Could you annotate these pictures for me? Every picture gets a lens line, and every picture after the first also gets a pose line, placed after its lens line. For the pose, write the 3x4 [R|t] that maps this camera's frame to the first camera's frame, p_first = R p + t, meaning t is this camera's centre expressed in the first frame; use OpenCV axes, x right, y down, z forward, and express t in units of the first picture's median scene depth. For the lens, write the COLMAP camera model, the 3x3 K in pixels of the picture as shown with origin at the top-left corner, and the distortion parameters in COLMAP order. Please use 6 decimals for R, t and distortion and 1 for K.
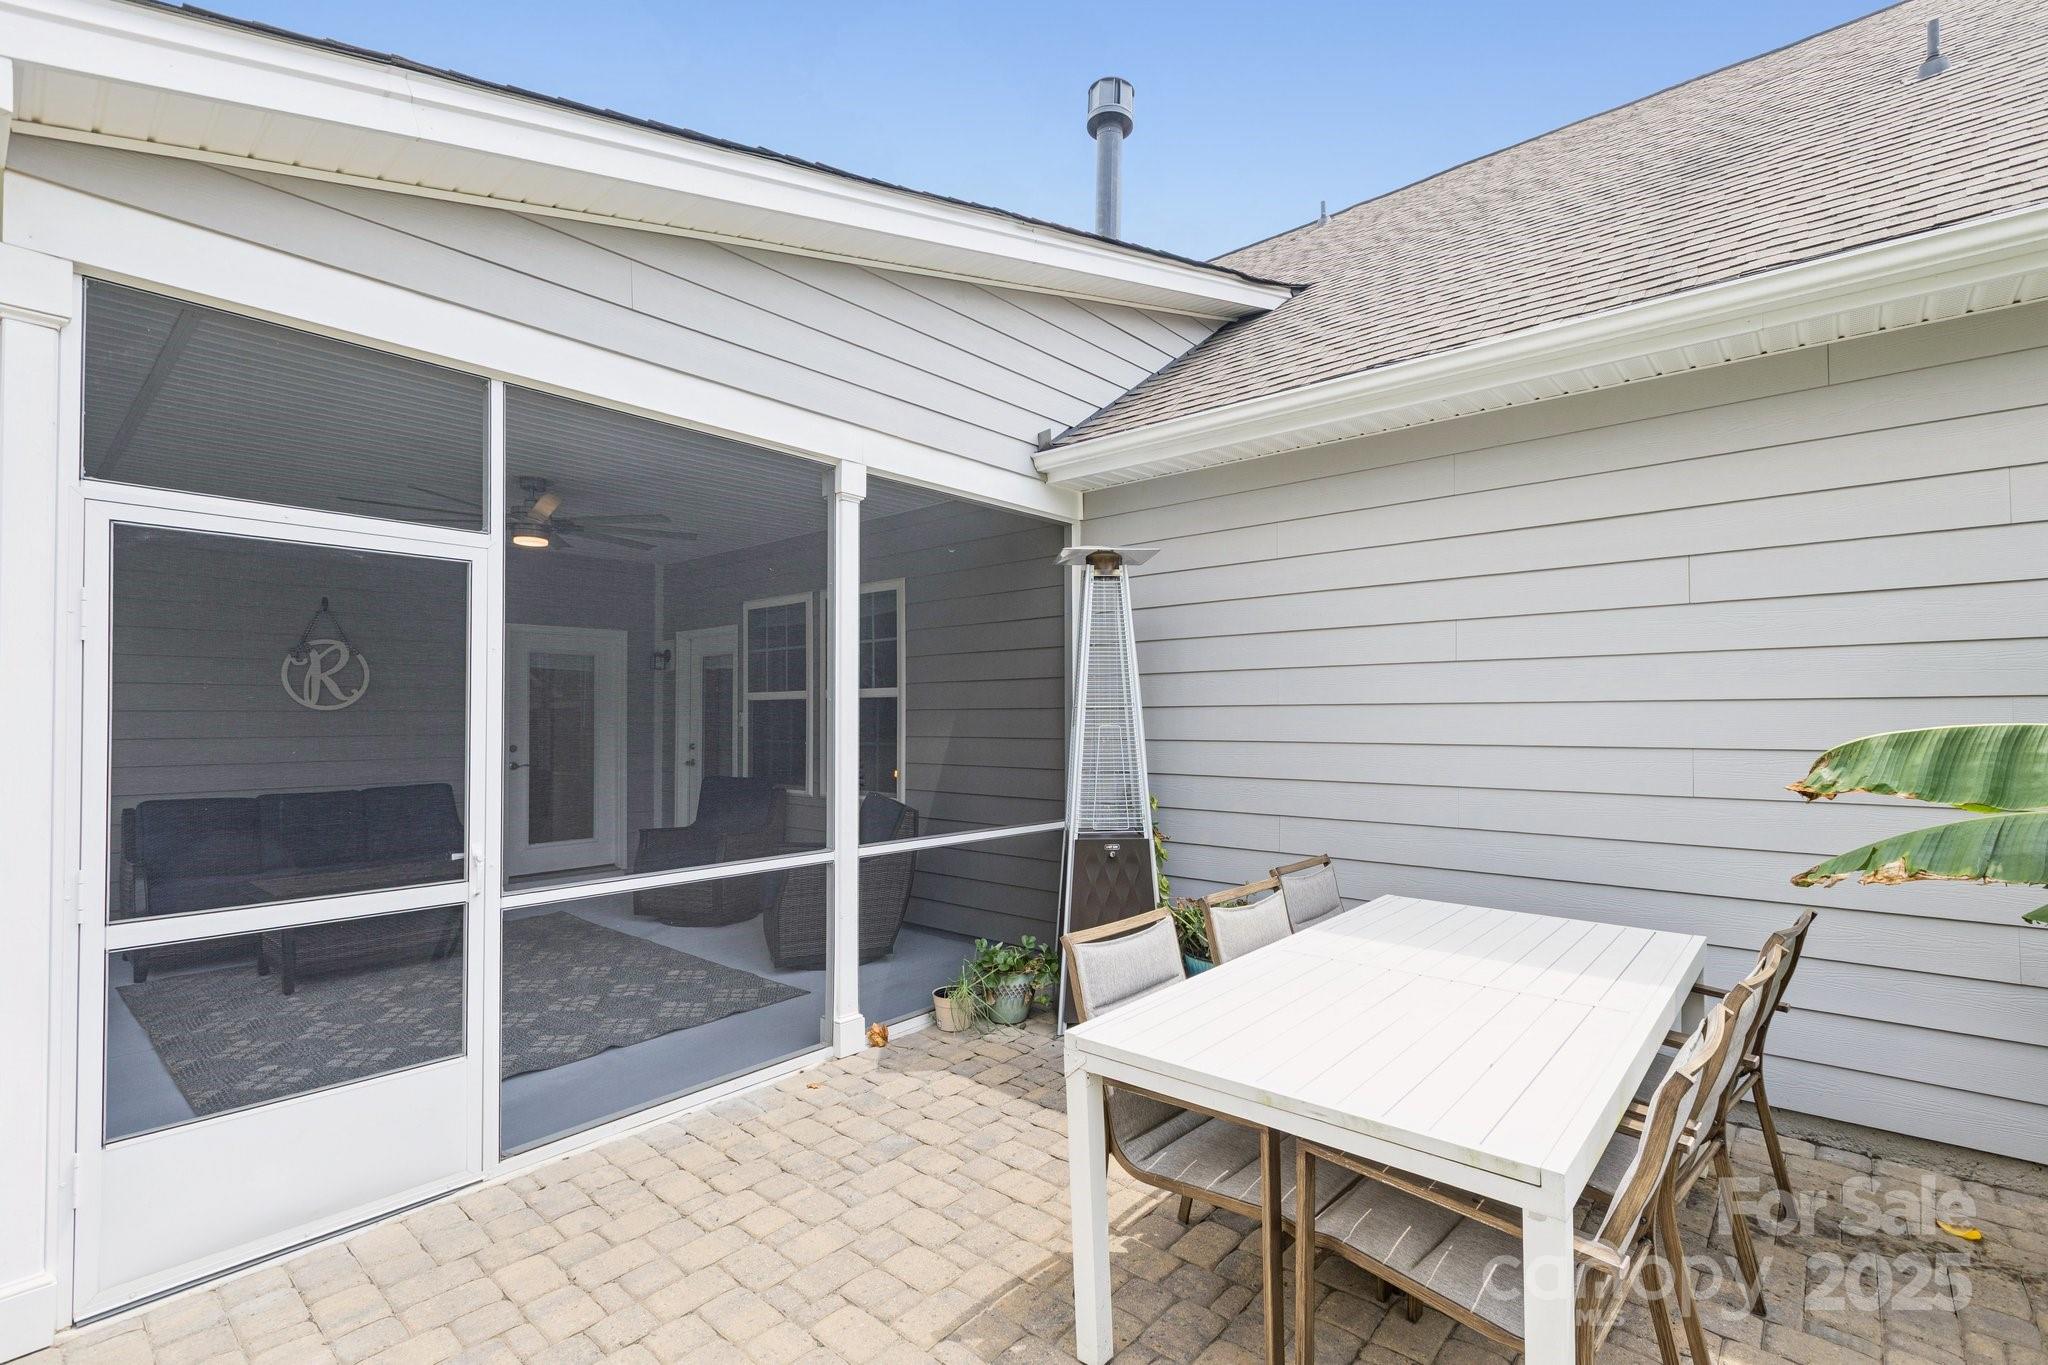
lens RADIAL K [[933.9, 0, 1031.4], [0, 933.9, 693.4], [0, 0, 1]] dist [0.006041, -0.000165]
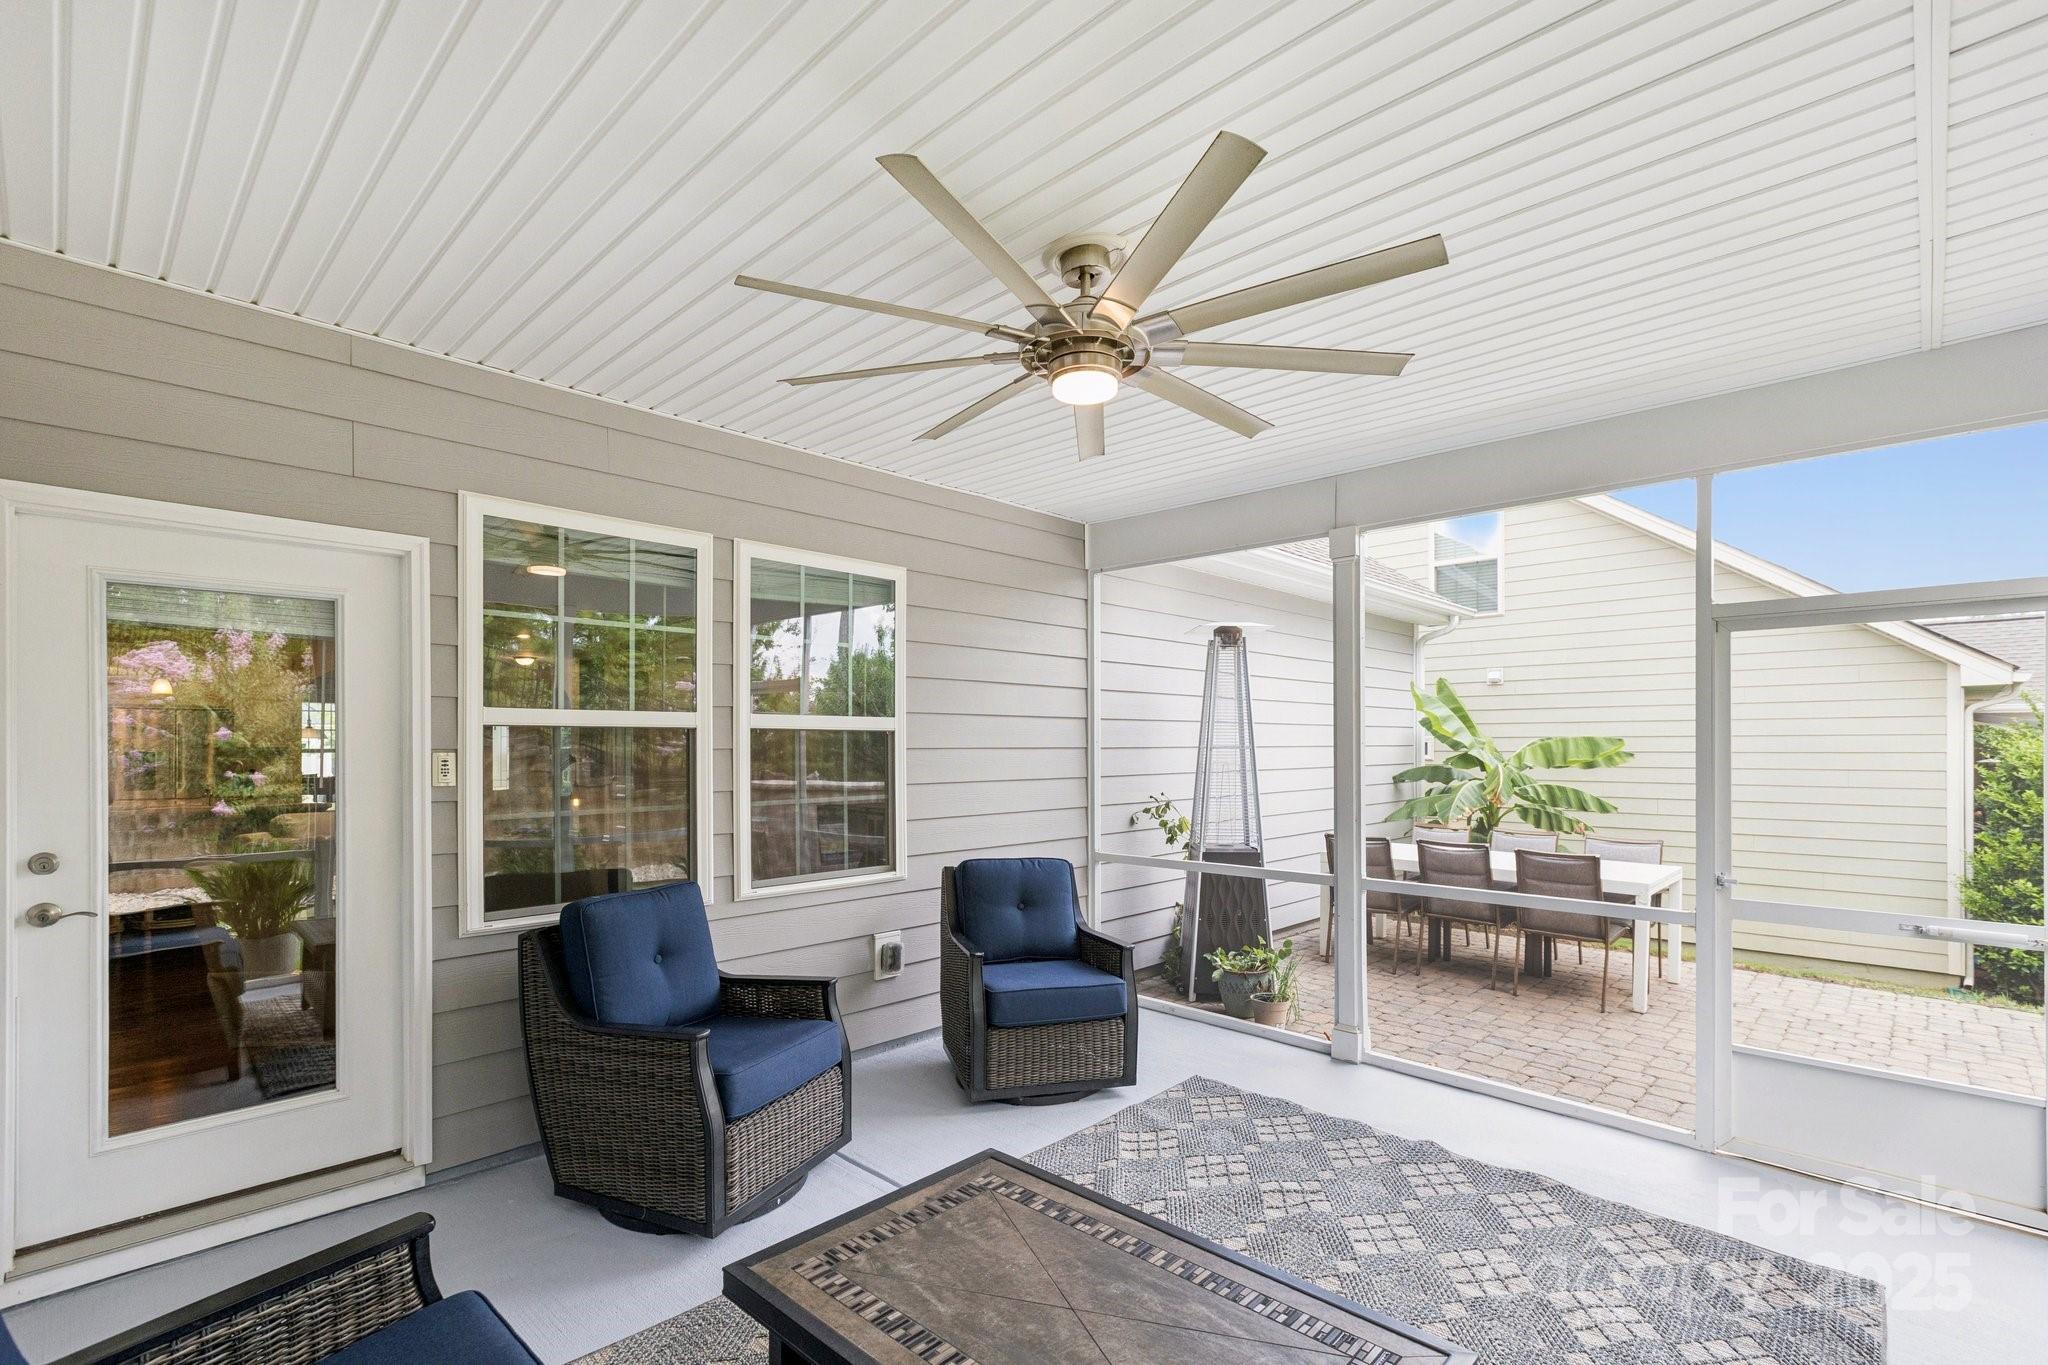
lens RADIAL K [[933.9, 0, 1026.1], [0, 933.9, 747.0], [0, 0, 1]] dist [0.006041, -0.000165]
pose [[0.052350, -0.002559, 0.998626, -0.828357], [-0.025756, 0.999661, 0.003912, 0.010675], [-0.998297, -0.025926, 0.052267, 0.831097]]
